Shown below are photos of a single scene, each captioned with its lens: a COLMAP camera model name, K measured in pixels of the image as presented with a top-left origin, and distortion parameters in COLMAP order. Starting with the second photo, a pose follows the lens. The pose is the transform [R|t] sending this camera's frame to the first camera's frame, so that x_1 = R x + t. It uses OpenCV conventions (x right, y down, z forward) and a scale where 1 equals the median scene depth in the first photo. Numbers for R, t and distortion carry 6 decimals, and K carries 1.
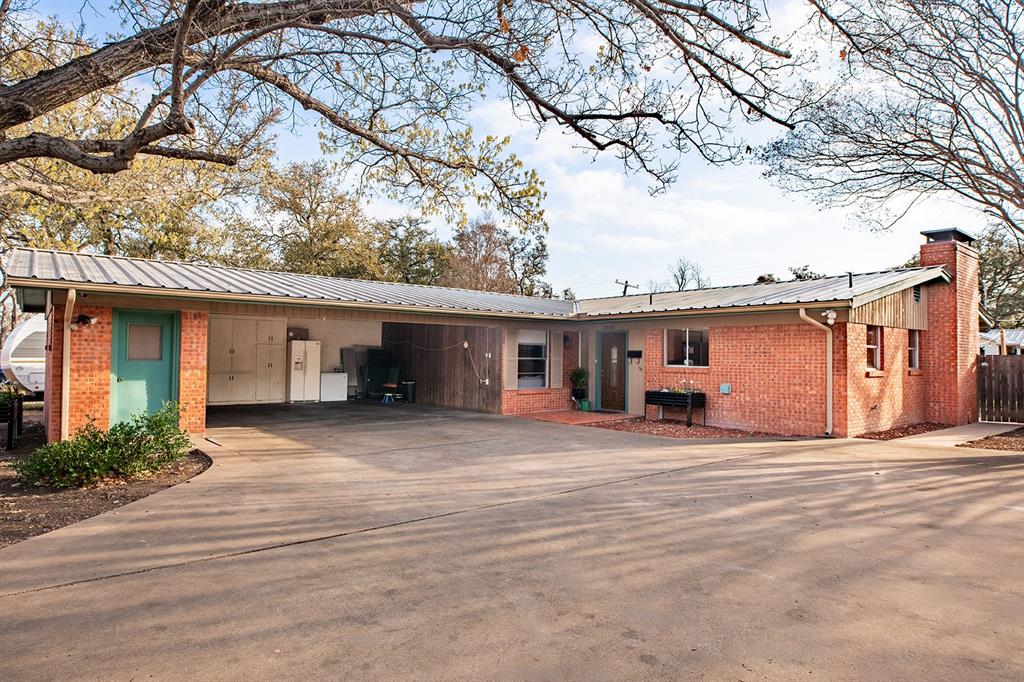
lens RADIAL K [[555.0, 0, 512.0], [0, 555.0, 341.0], [0, 0, 1]] dist [-0.022044, 0.001368]
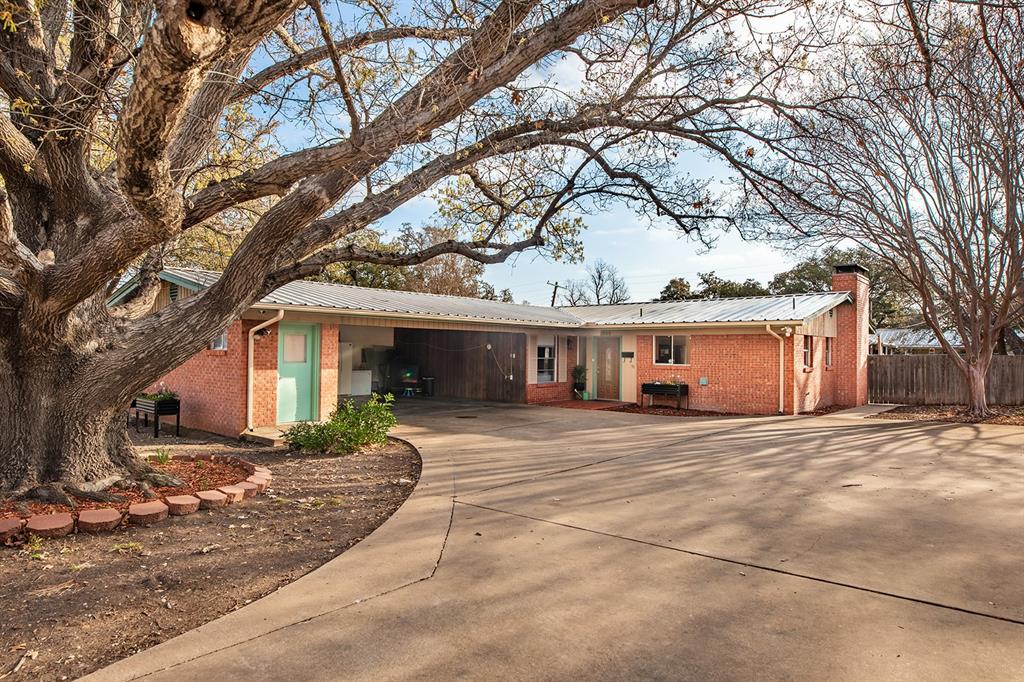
lens RADIAL K [[555.0, 0, 512.0], [0, 555.0, 341.0], [0, 0, 1]] dist [-0.022044, 0.001368]
pose [[0.986406, 0.003181, 0.164298, -0.268643], [-0.004745, 0.999947, 0.009127, -0.019488], [-0.164261, -0.009783, 0.986368, -0.224908]]
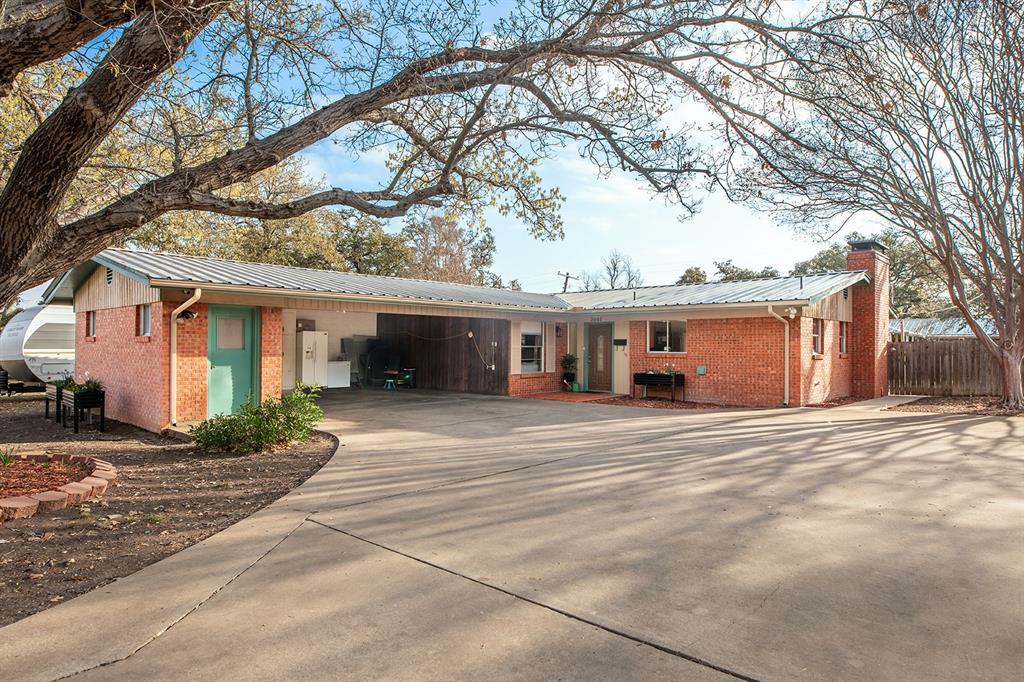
lens RADIAL K [[555.0, 0, 512.0], [0, 555.0, 341.0], [0, 0, 1]] dist [-0.022044, 0.001368]
pose [[0.991506, -0.004487, 0.129984, -0.168676], [0.001855, 0.999791, 0.020357, -0.003476], [-0.130048, -0.019943, 0.991307, -0.136550]]
